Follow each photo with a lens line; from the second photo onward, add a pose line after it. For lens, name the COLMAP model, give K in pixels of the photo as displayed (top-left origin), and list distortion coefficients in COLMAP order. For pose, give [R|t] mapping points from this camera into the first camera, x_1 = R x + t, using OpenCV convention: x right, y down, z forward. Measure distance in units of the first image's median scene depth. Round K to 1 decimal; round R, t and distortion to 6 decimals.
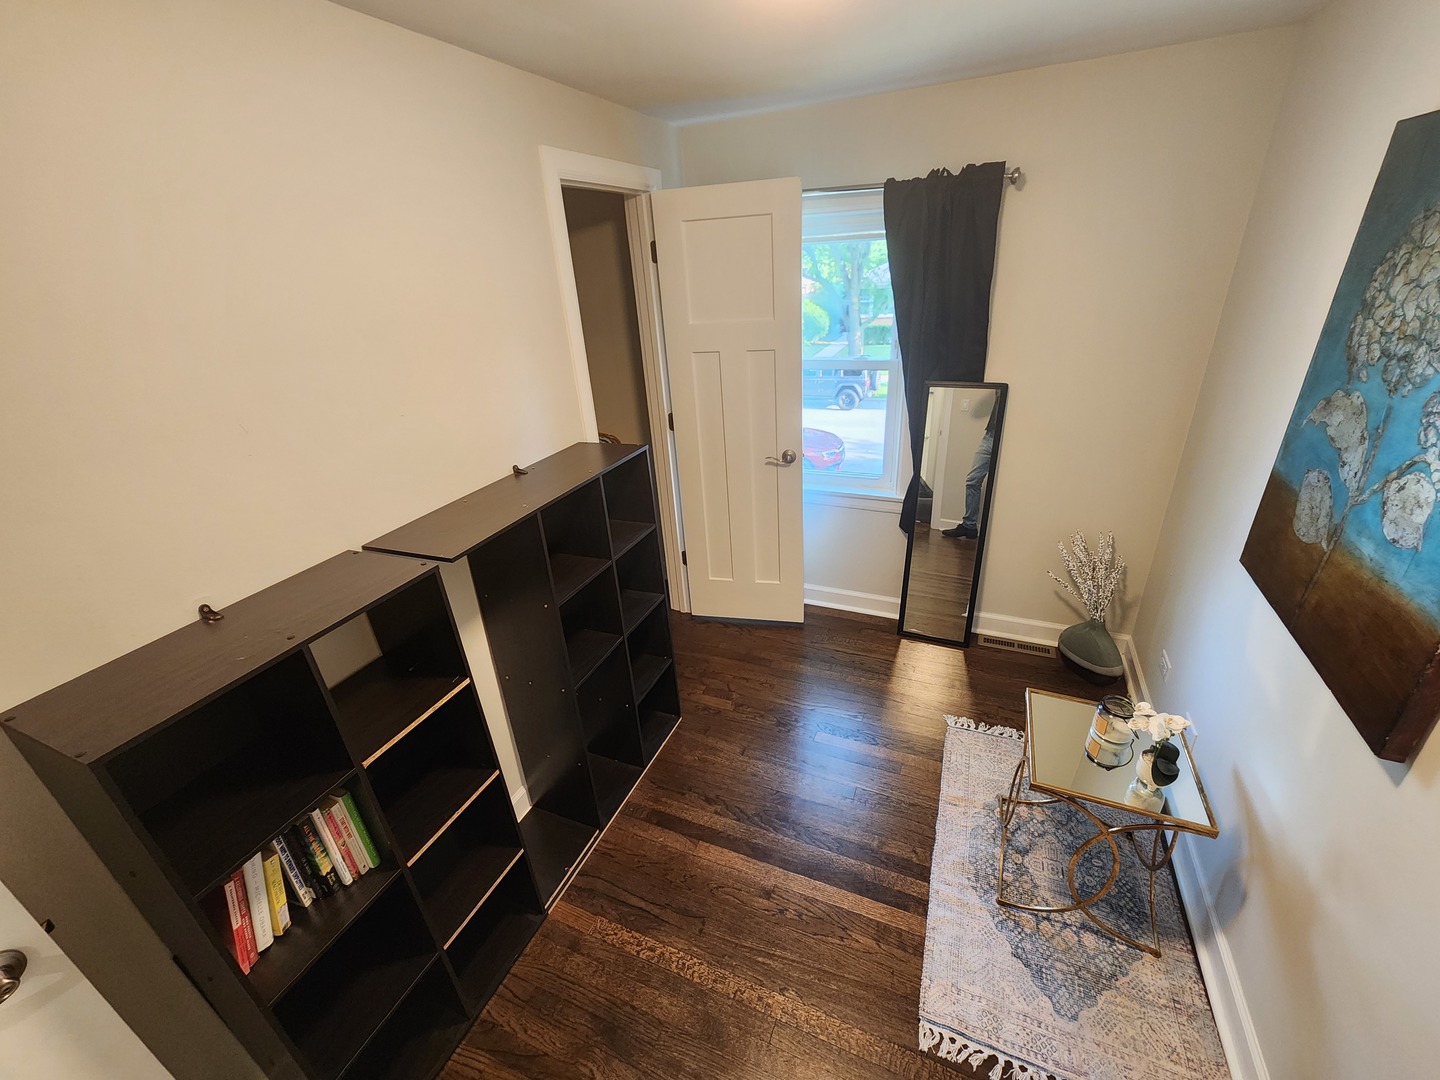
lens RADIAL K [[592.7, 0, 726.3], [0, 592.7, 543.5], [0, 0, 1]] dist [0.000098, -0.002109]
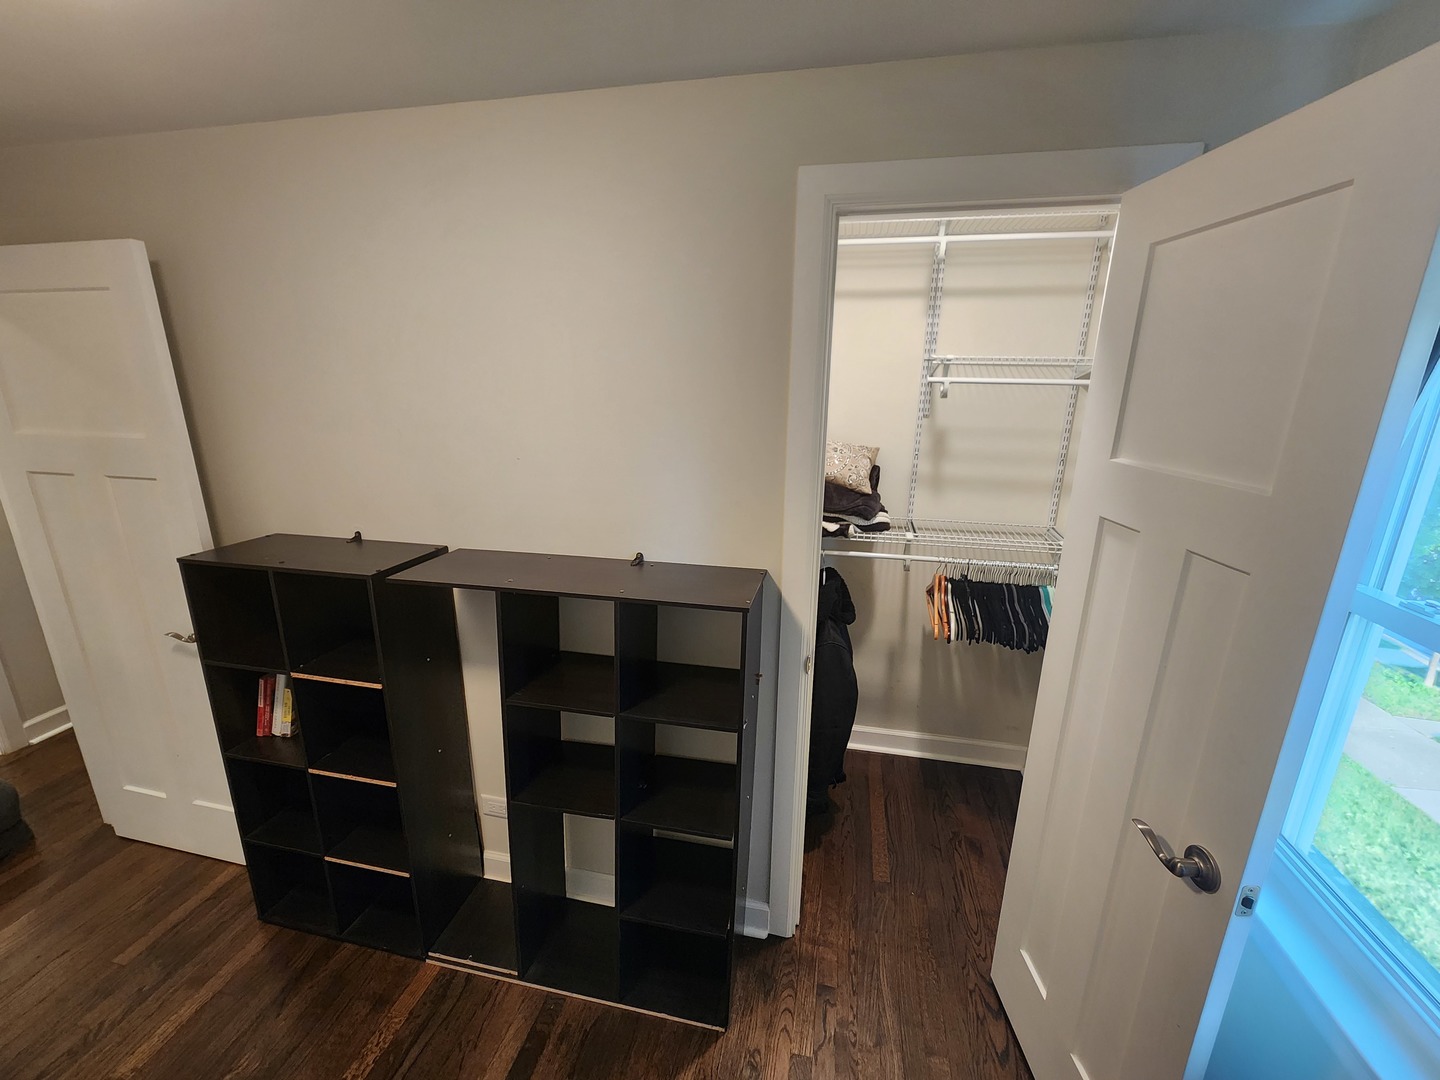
lens RADIAL K [[592.7, 0, 716.2], [0, 592.7, 546.7], [0, 0, 1]] dist [0.000098, -0.002109]
pose [[0.184106, 0.323711, -0.928071, 0.459089], [-0.440440, 0.871279, 0.216530, -0.379652], [0.878702, 0.368895, 0.302983, 0.853972]]
